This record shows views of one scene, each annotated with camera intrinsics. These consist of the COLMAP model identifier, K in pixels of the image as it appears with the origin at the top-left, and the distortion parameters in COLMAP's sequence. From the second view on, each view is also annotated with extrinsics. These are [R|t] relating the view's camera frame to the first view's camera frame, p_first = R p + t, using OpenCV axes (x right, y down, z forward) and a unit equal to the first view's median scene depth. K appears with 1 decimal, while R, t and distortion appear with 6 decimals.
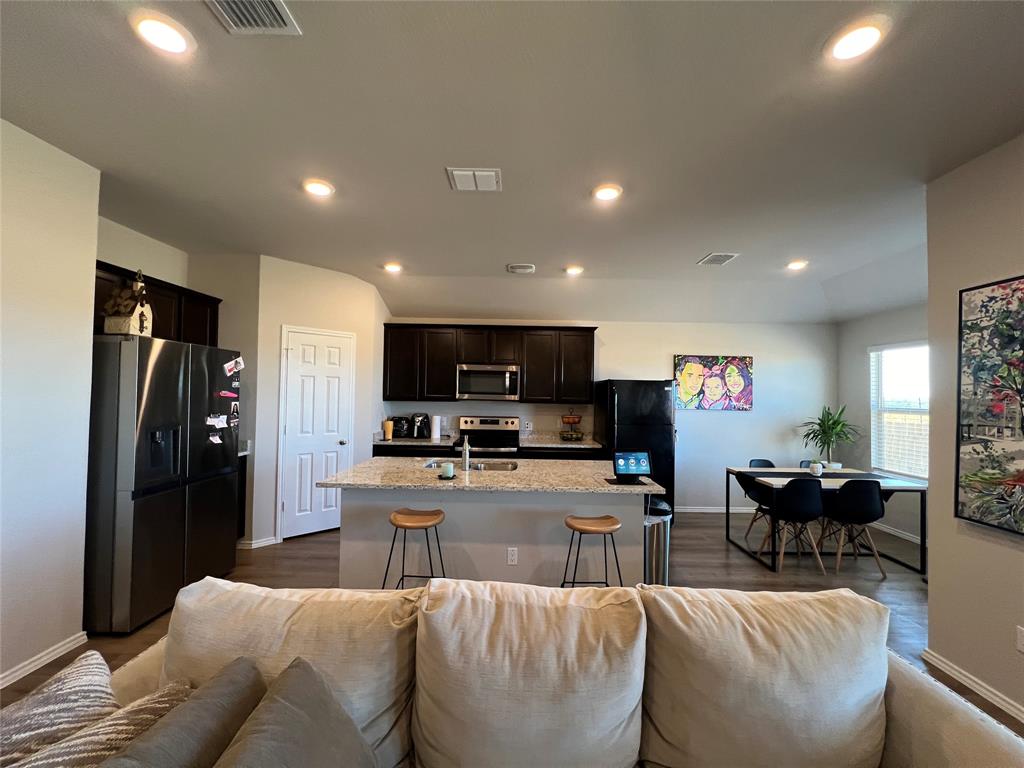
lens RADIAL K [[410.3, 0, 515.0], [0, 410.3, 384.9], [0, 0, 1]] dist [-0.001028, 0.000119]
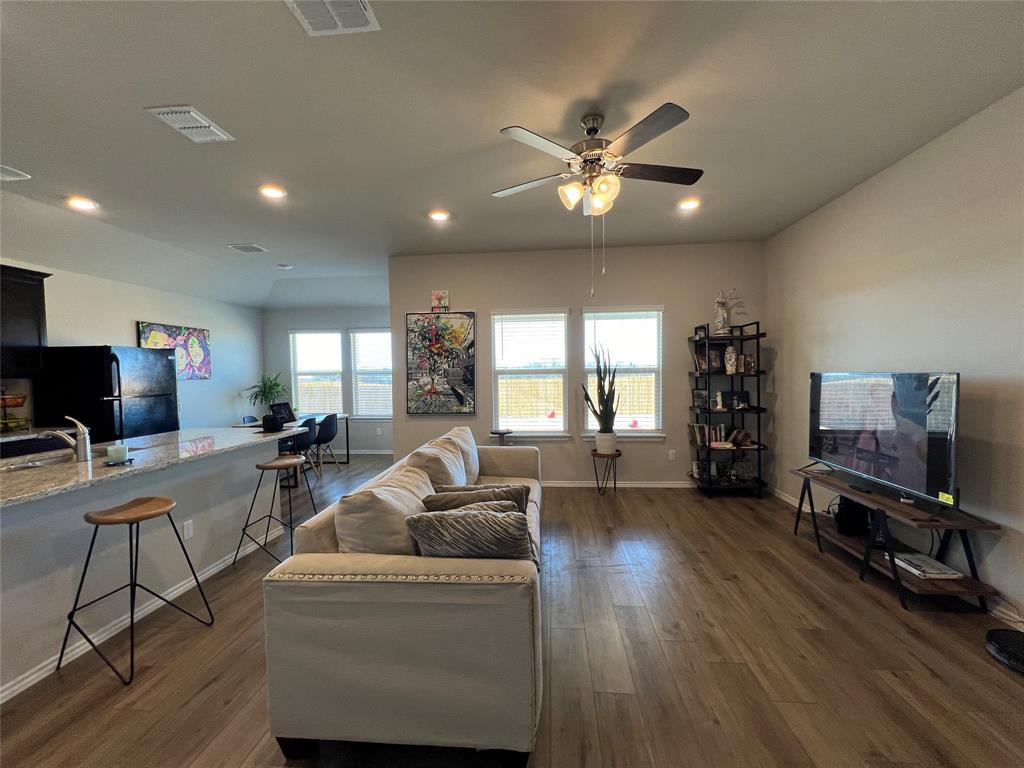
lens RADIAL K [[410.3, 0, 515.0], [0, 410.3, 384.9], [0, 0, 1]] dist [-0.001028, 0.000119]
pose [[0.078923, -0.053913, 0.995422, -0.495135], [-0.005544, 0.998497, 0.054520, 0.015127], [-0.996865, -0.009821, 0.078506, 0.100180]]
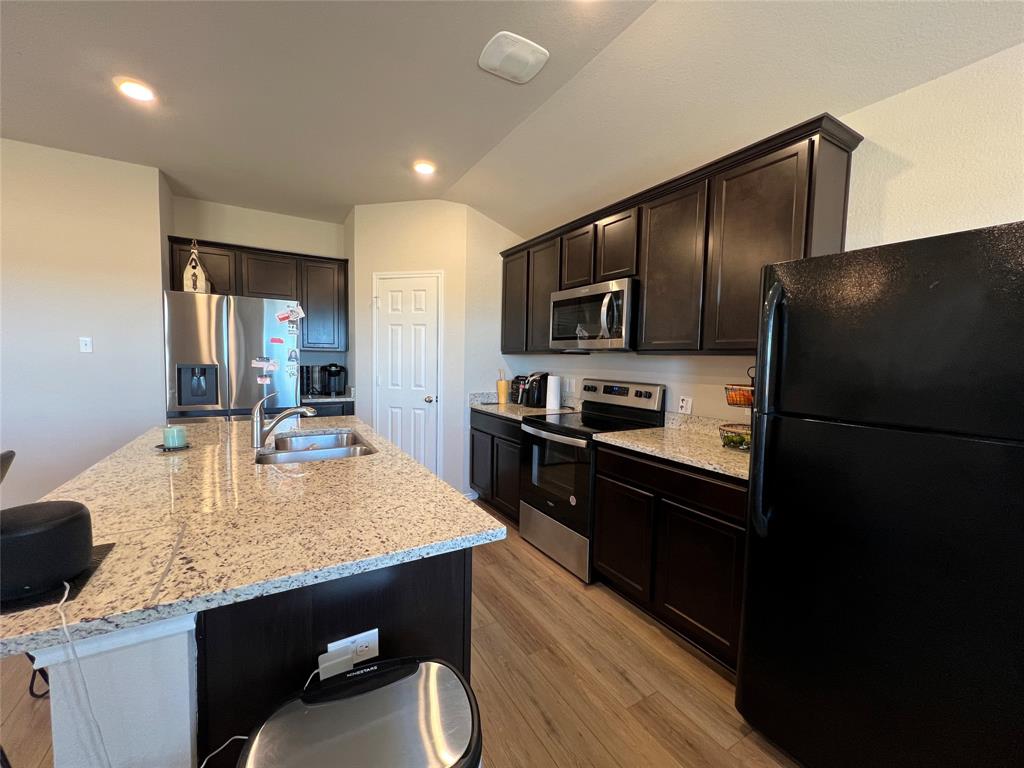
lens RADIAL K [[410.3, 0, 515.0], [0, 410.3, 384.9], [0, 0, 1]] dist [-0.001028, 0.000119]
pose [[0.519604, 0.049640, -0.852964, 0.369150], [0.006205, 0.998065, 0.061864, 0.049923], [0.854385, -0.037438, 0.518291, 0.629264]]
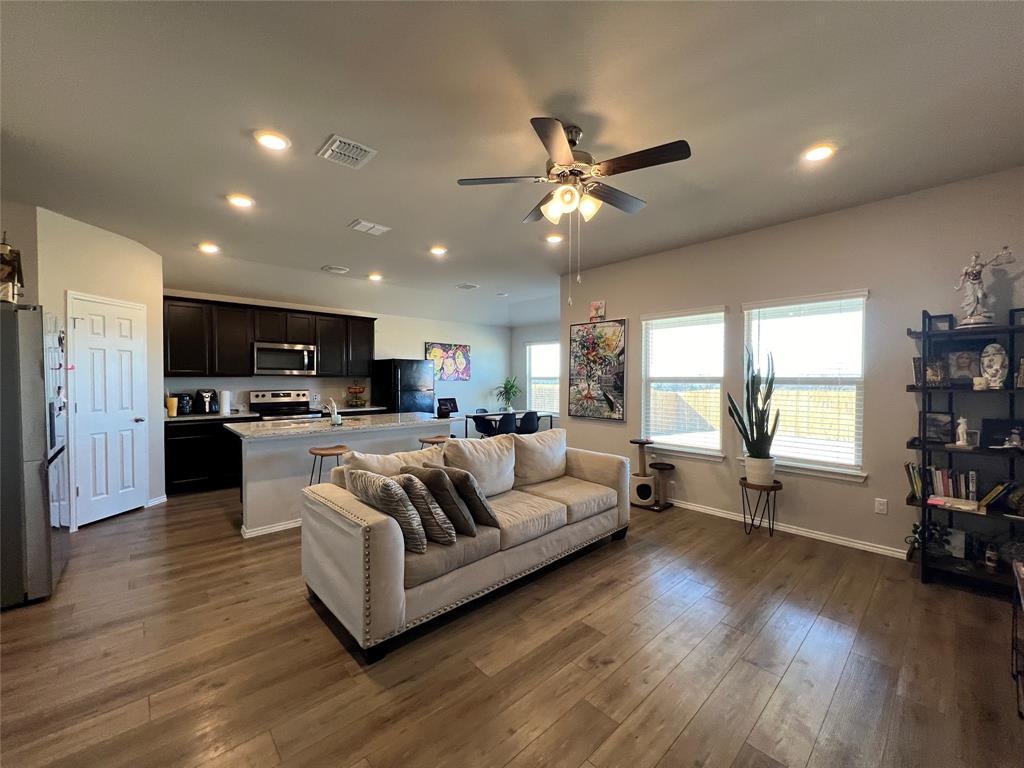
lens RADIAL K [[410.3, 0, 515.0], [0, 410.3, 384.9], [0, 0, 1]] dist [-0.001028, 0.000119]
pose [[0.727642, -0.026356, 0.685451, -0.387413], [-0.005459, 0.999007, 0.044207, 0.010702], [-0.685936, -0.035909, 0.726775, -0.261533]]
